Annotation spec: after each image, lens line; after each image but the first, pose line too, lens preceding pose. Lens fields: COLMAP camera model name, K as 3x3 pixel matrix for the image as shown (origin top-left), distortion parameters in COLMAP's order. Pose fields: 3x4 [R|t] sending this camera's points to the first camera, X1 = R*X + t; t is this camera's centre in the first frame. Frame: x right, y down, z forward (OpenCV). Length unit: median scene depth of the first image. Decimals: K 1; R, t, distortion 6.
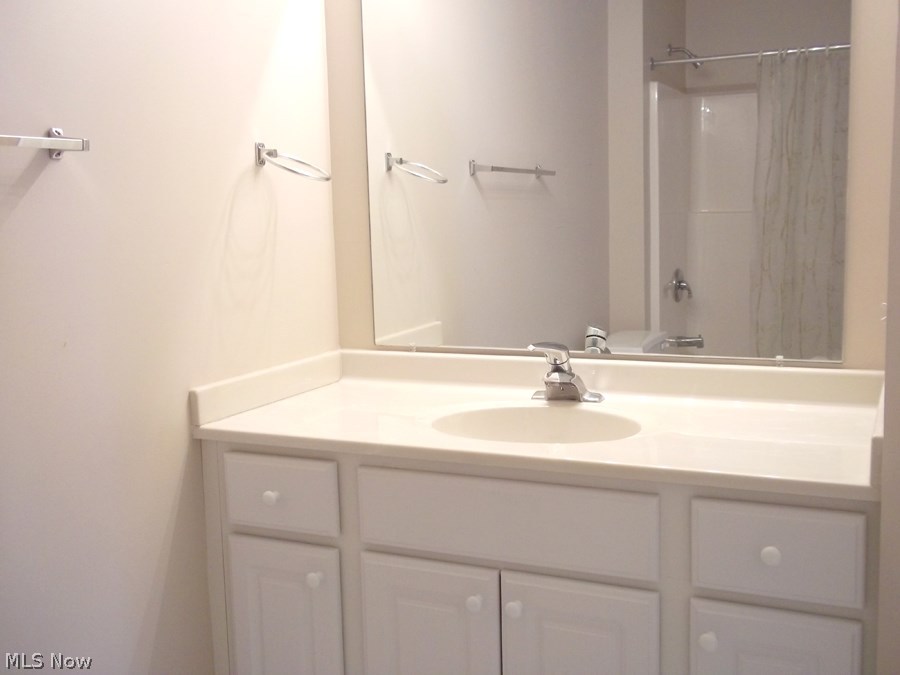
lens RADIAL K [[978.2, 0, 450.0], [0, 978.2, 337.5], [0, 0, 1]] dist [-0.016668, 0.002441]
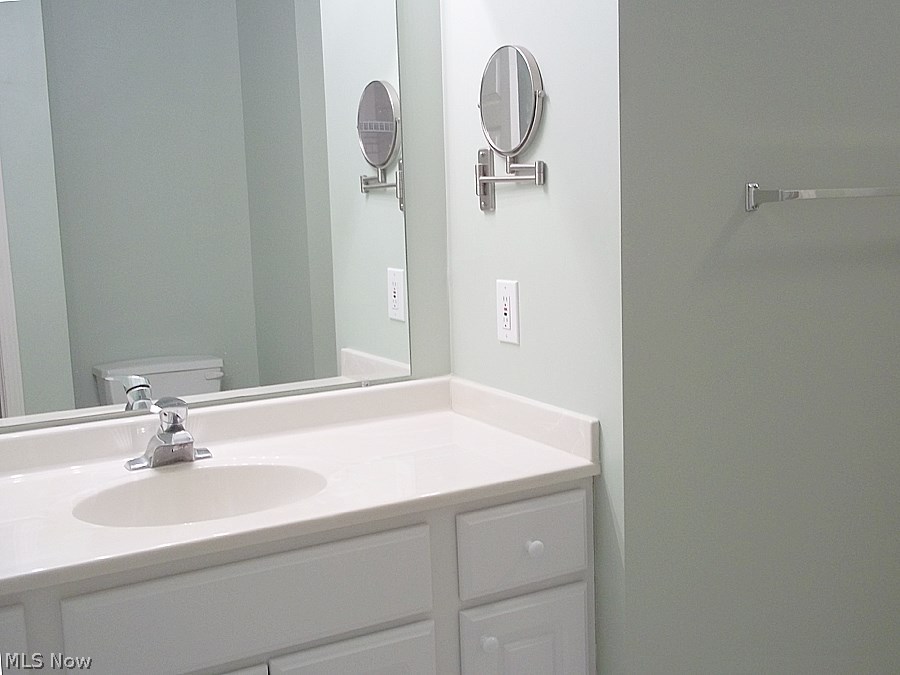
lens RADIAL K [[978.2, 0, 450.0], [0, 978.2, 337.5], [0, 0, 1]] dist [-0.016668, 0.002441]
pose [[0.580189, -0.098358, 0.808521, -0.560825], [0.128826, 0.991268, 0.028145, -0.051346], [-0.804229, 0.087829, 0.587794, 0.372927]]
